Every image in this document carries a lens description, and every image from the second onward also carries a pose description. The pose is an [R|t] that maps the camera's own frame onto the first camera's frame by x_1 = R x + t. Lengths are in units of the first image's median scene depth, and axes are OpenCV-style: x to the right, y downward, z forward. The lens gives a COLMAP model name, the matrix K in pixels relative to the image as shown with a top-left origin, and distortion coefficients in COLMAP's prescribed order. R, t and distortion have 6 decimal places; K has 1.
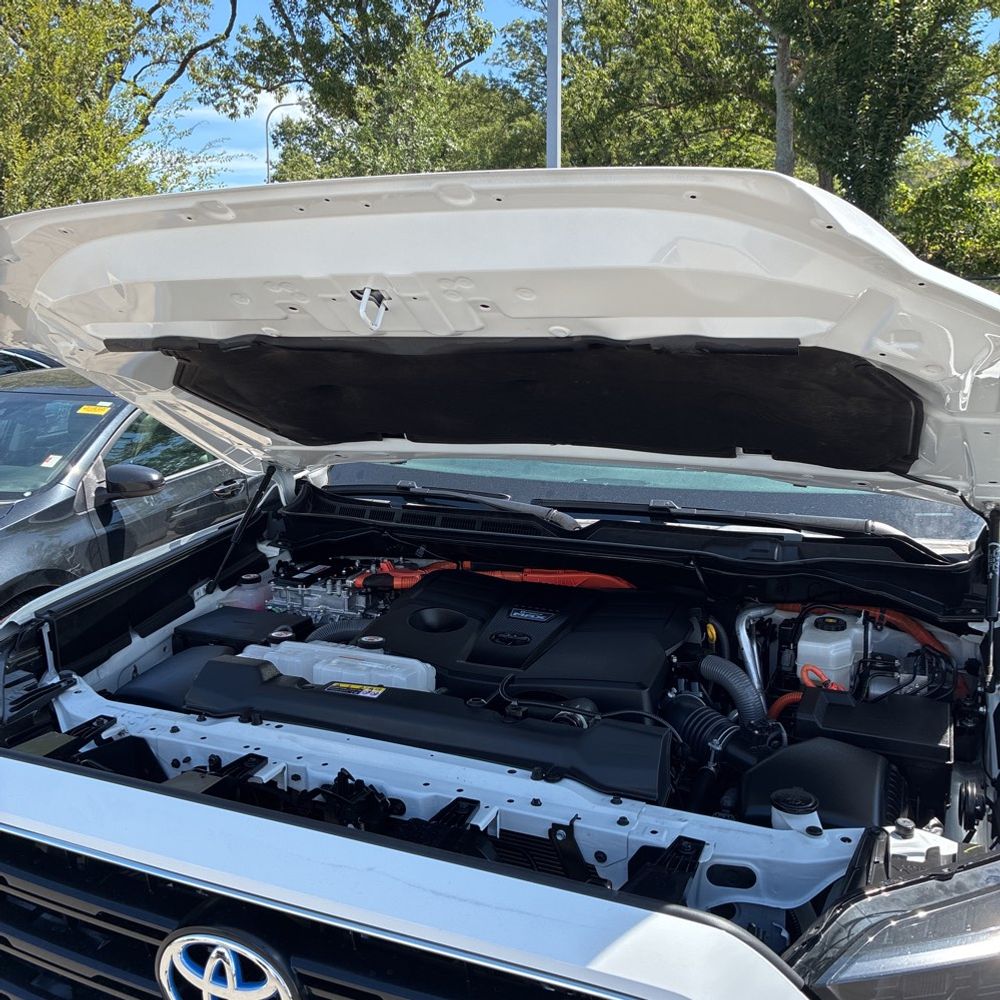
lens RADIAL K [[1058.5, 0, 500.0], [0, 1058.5, 500.0], [0, 0, 1]] dist [0.016984, 0.051435]
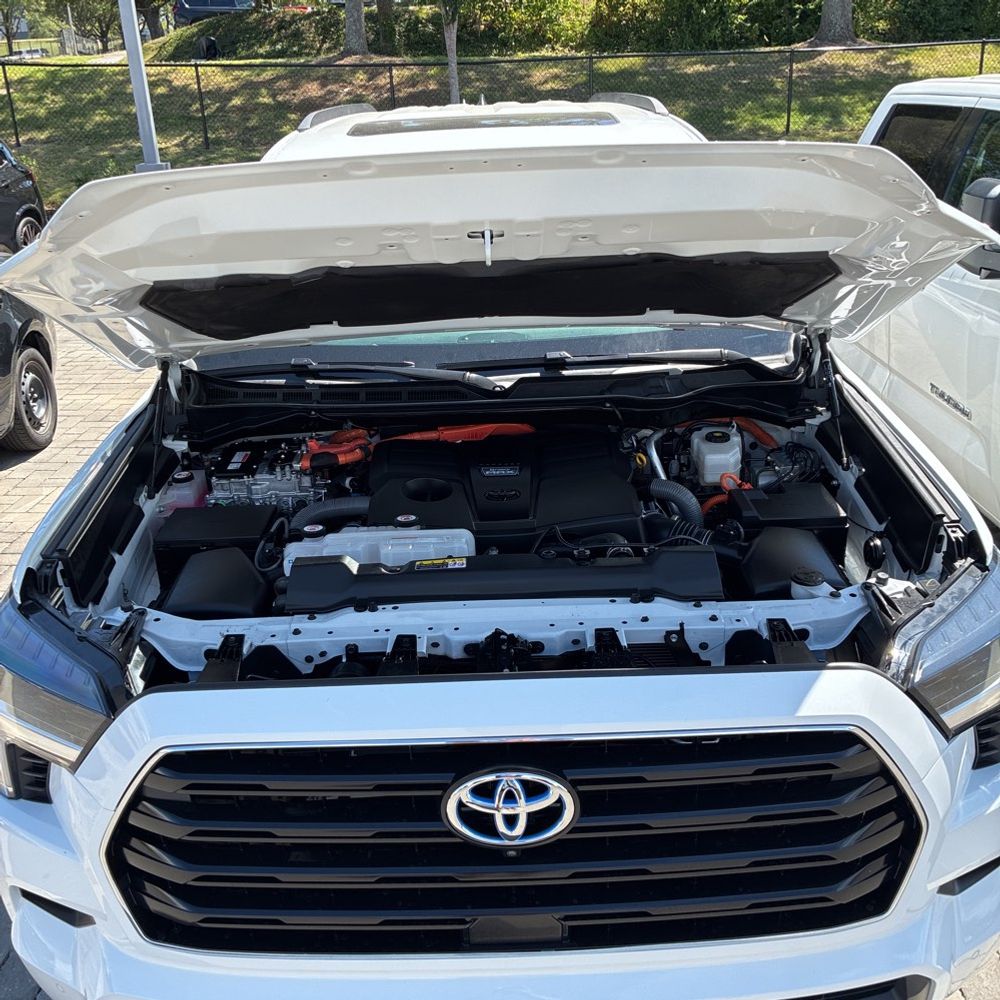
lens RADIAL K [[1086.3, 0, 500.0], [0, 1086.3, 500.0], [0, 0, 1]] dist [0.099308, -0.026741]
pose [[0.901415, -0.183274, 0.392251, -0.564239], [0.101689, 0.970263, 0.219655, -0.155688], [-0.420844, -0.158112, 0.893247, -0.098951]]
